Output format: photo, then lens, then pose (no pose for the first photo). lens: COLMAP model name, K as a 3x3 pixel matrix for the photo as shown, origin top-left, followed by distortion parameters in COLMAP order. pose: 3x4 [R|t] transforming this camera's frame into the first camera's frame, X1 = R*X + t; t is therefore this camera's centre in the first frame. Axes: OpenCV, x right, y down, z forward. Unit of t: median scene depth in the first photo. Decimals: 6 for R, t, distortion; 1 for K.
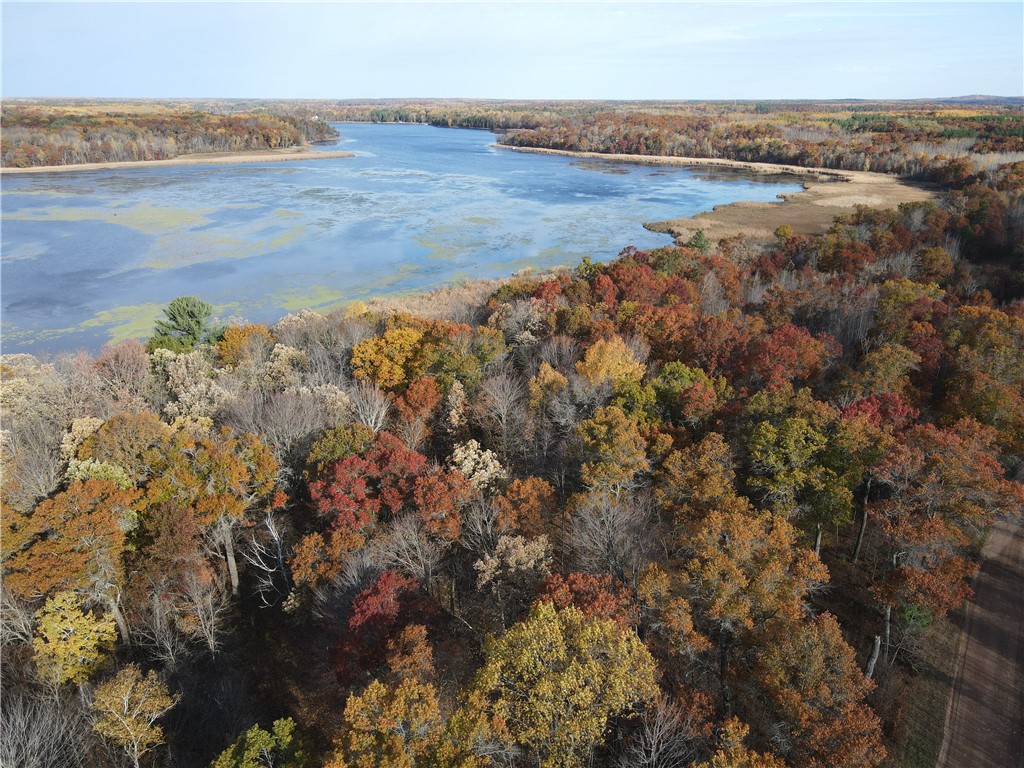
lens RADIAL K [[753.3, 0, 512.9], [0, 753.3, 383.9], [0, 0, 1]] dist [0.015719, 0.000559]
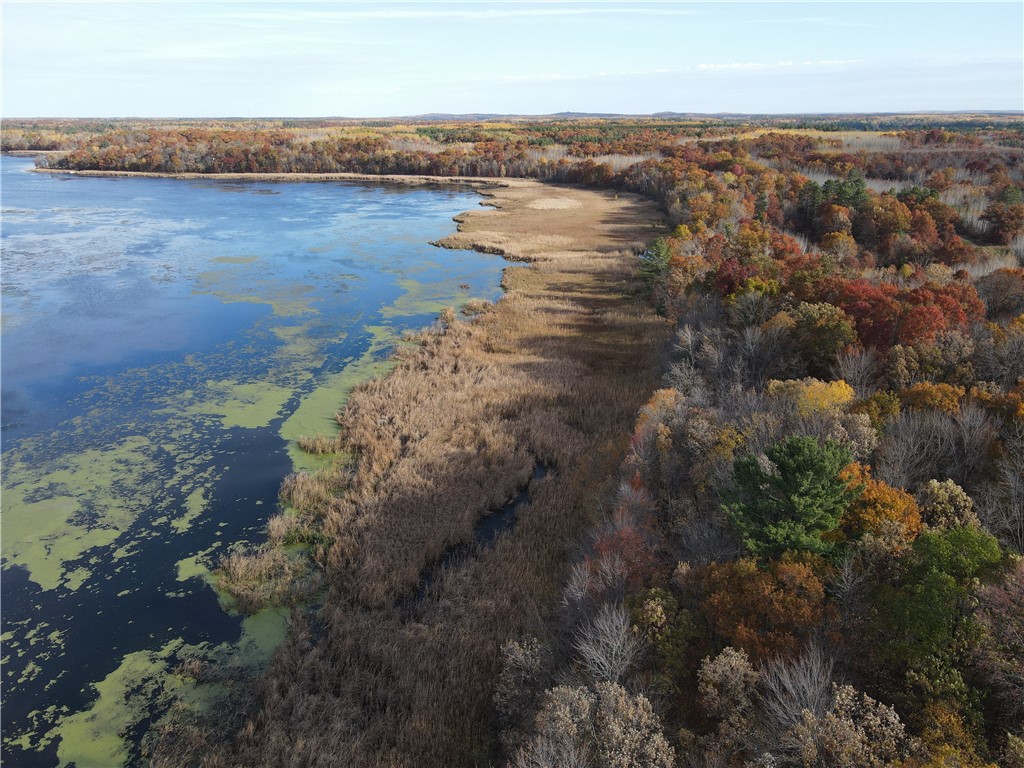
lens RADIAL K [[753.3, 0, 509.2], [0, 753.3, 385.7], [0, 0, 1]] dist [0.015719, 0.000559]
pose [[0.809132, -0.204481, 0.550902, -0.177718], [0.215043, 0.975509, 0.046242, -0.044308], [-0.546865, 0.081051, 0.833288, 0.142799]]
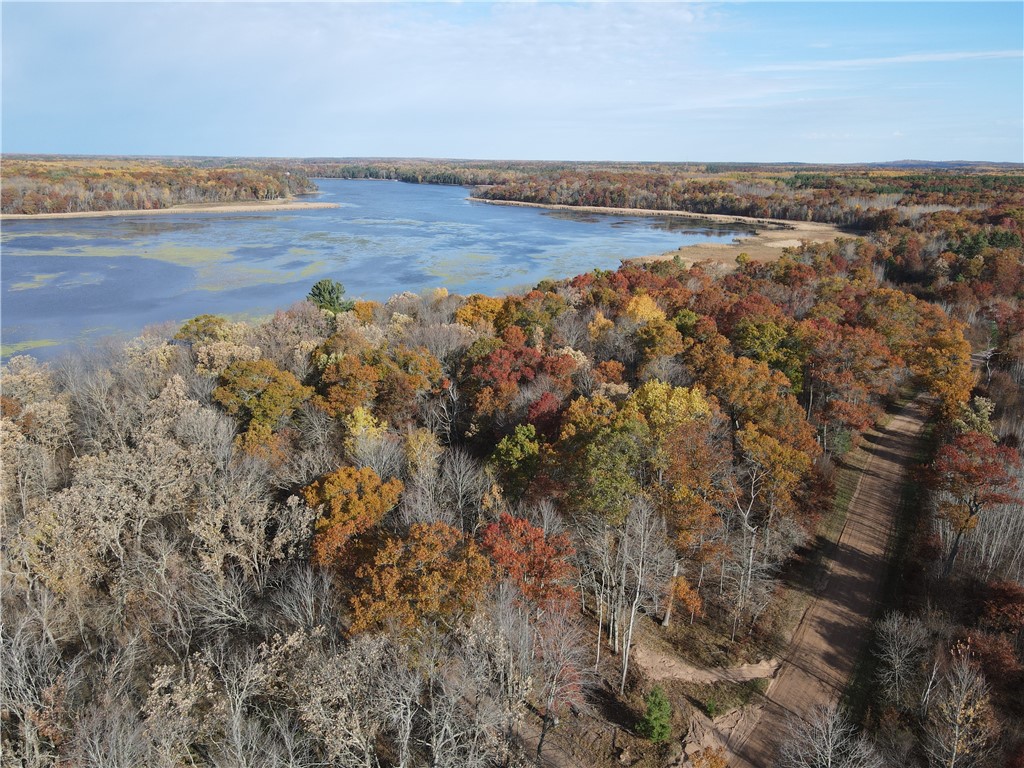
lens RADIAL K [[753.3, 0, 512.6], [0, 753.3, 386.3], [0, 0, 1]] dist [0.015719, 0.000559]
pose [[0.998536, -0.007130, 0.053621, -0.035323], [0.010811, 0.997580, -0.068676, 0.036870], [-0.053002, 0.069155, 0.996197, -0.078944]]
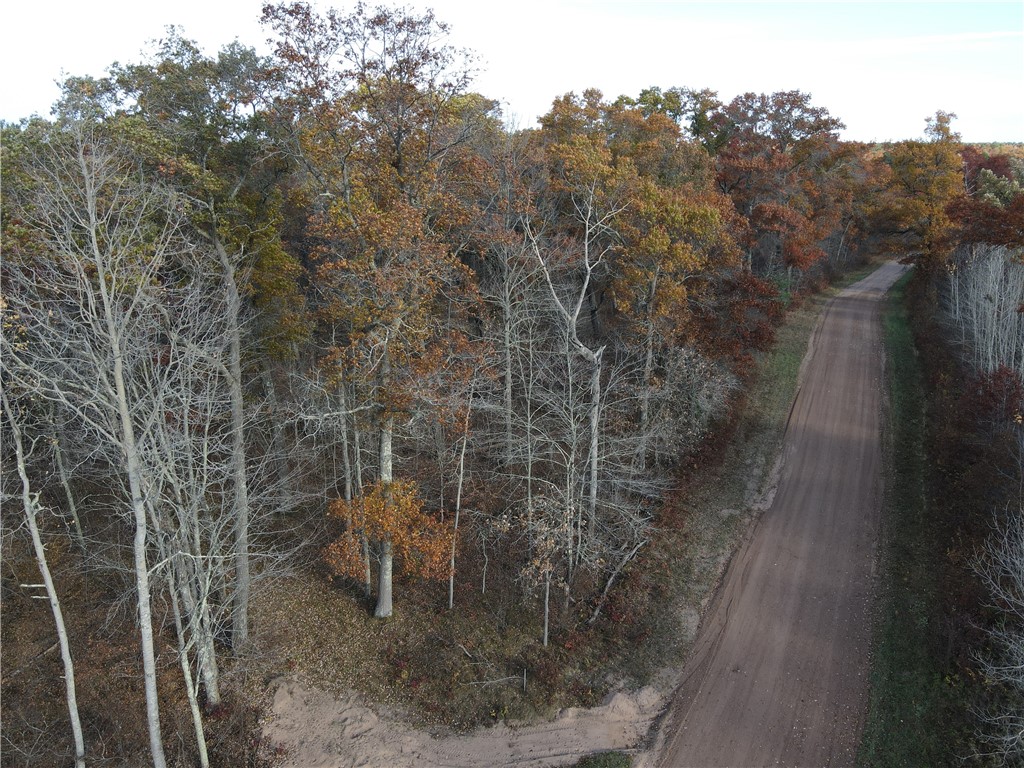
lens RADIAL K [[753.3, 0, 515.2], [0, 753.3, 384.8], [0, 0, 1]] dist [0.015719, 0.000559]
pose [[0.986307, -0.049306, 0.157376, 0.003145], [0.060132, 0.996086, -0.064782, 0.060162], [-0.153566, 0.073358, 0.985412, 0.009215]]
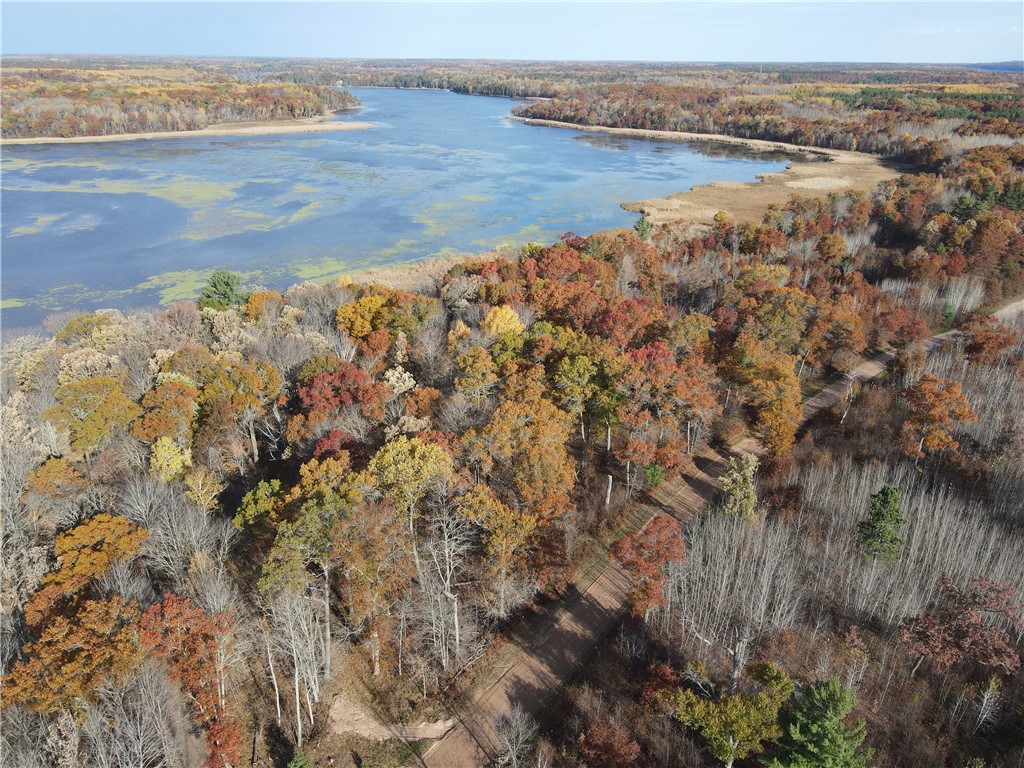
lens RADIAL K [[753.3, 0, 513.2], [0, 753.3, 386.3], [0, 0, 1]] dist [0.015719, 0.000559]
pose [[0.999323, 0.021469, -0.029865, 0.033626], [-0.019986, 0.998594, 0.049102, 0.004369], [0.030878, -0.048472, 0.998347, -0.086708]]
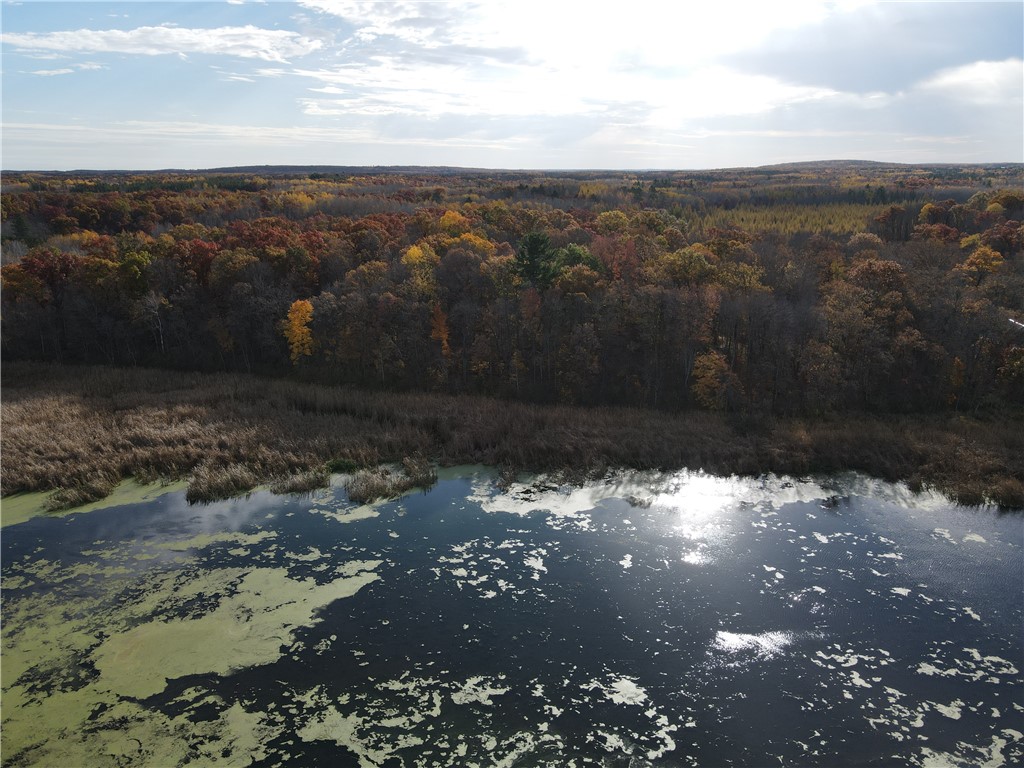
lens RADIAL K [[753.3, 0, 512.2], [0, 753.3, 394.1], [0, 0, 1]] dist [0.015719, 0.000559]
pose [[-0.626198, -0.225531, 0.746332, -0.281264], [0.277792, 0.829888, 0.483857, -0.100195], [-0.728497, 0.510316, -0.457023, 0.345701]]
